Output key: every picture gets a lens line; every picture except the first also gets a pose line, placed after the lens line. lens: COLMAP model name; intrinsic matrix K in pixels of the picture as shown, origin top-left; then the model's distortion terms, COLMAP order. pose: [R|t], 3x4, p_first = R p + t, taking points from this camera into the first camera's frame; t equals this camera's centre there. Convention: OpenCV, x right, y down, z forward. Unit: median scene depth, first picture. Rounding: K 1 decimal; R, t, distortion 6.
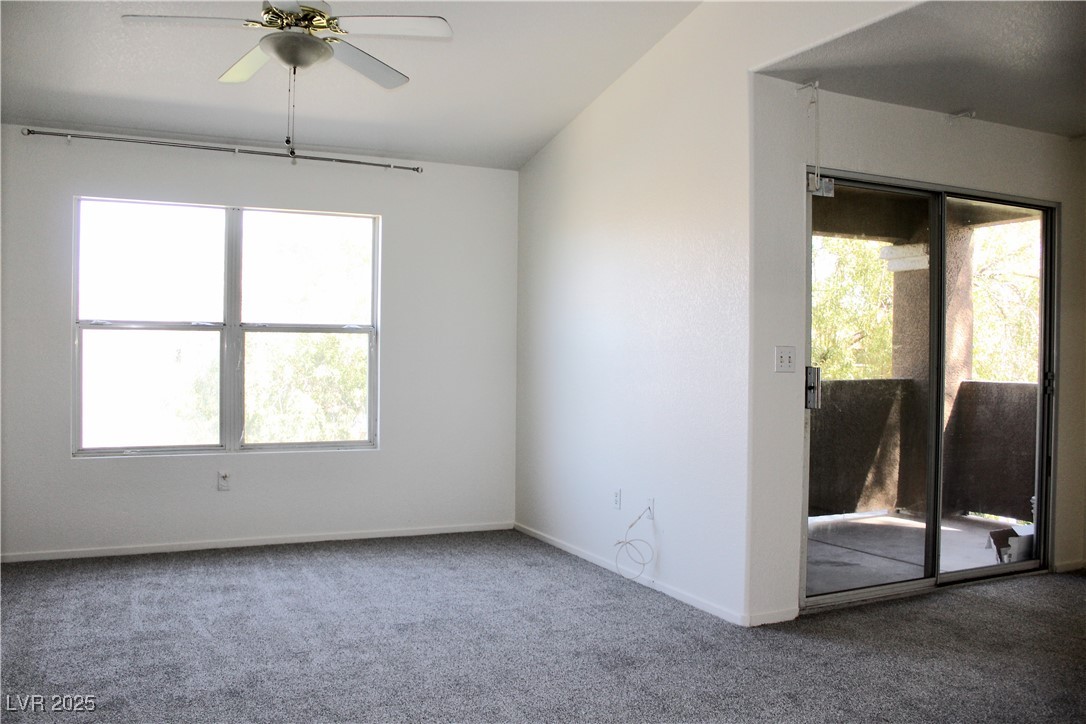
lens RADIAL K [[916.4, 0, 541.8], [0, 916.4, 353.9], [0, 0, 1]] dist [-0.103743, 0.022407]
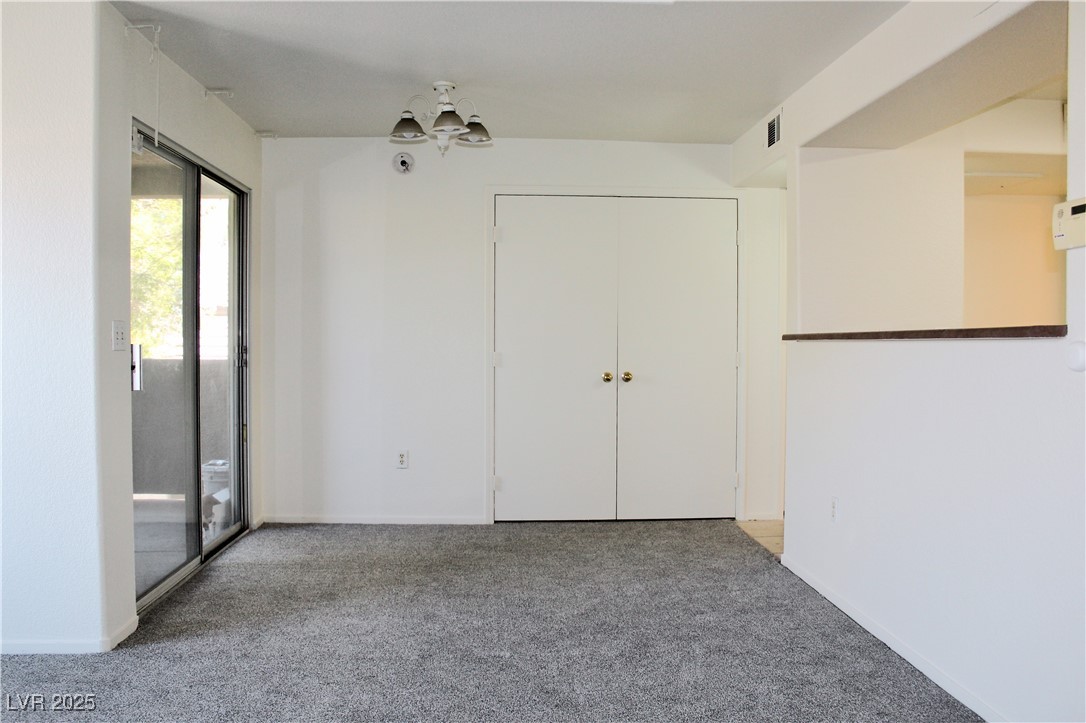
lens RADIAL K [[916.4, 0, 548.4], [0, 916.4, 362.0], [0, 0, 1]] dist [-0.103743, 0.022407]
pose [[0.378611, -0.035234, 0.924885, -0.366795], [0.015247, 0.999377, 0.031830, 0.017997], [-0.925430, 0.002050, 0.378913, 0.325728]]
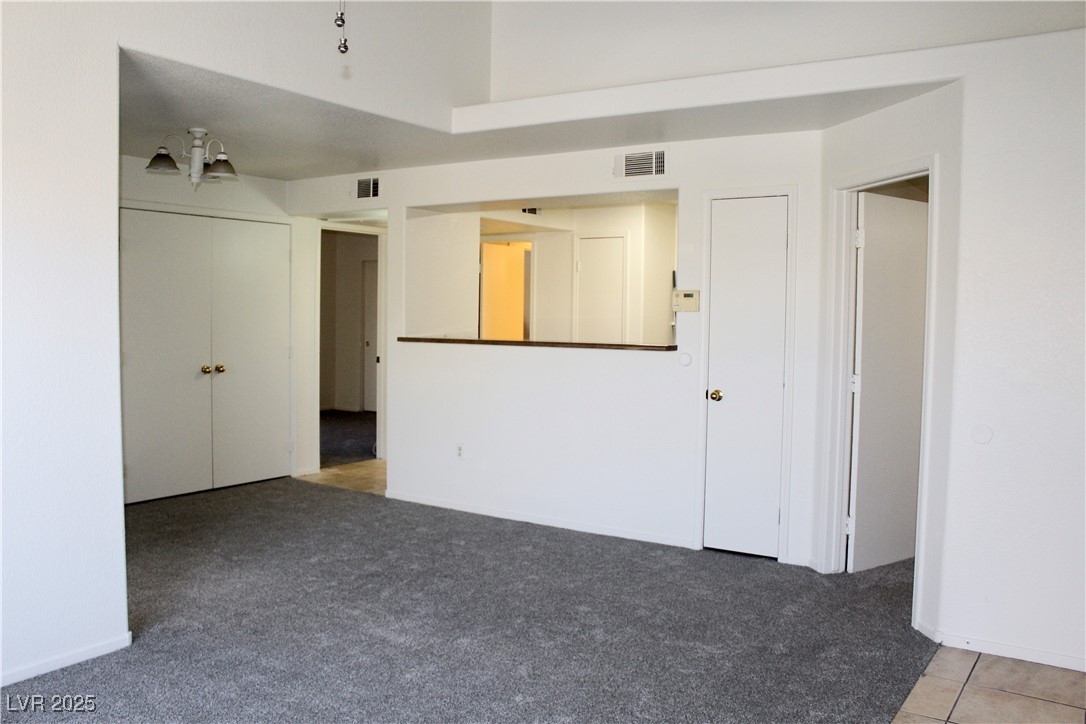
lens RADIAL K [[916.4, 0, 545.8], [0, 916.4, 361.4], [0, 0, 1]] dist [-0.103743, 0.022407]
pose [[-0.511763, -0.069974, 0.856272, -0.772087], [-0.011155, 0.997135, 0.074819, -0.062107], [-0.859054, 0.028738, -0.511077, 1.130103]]
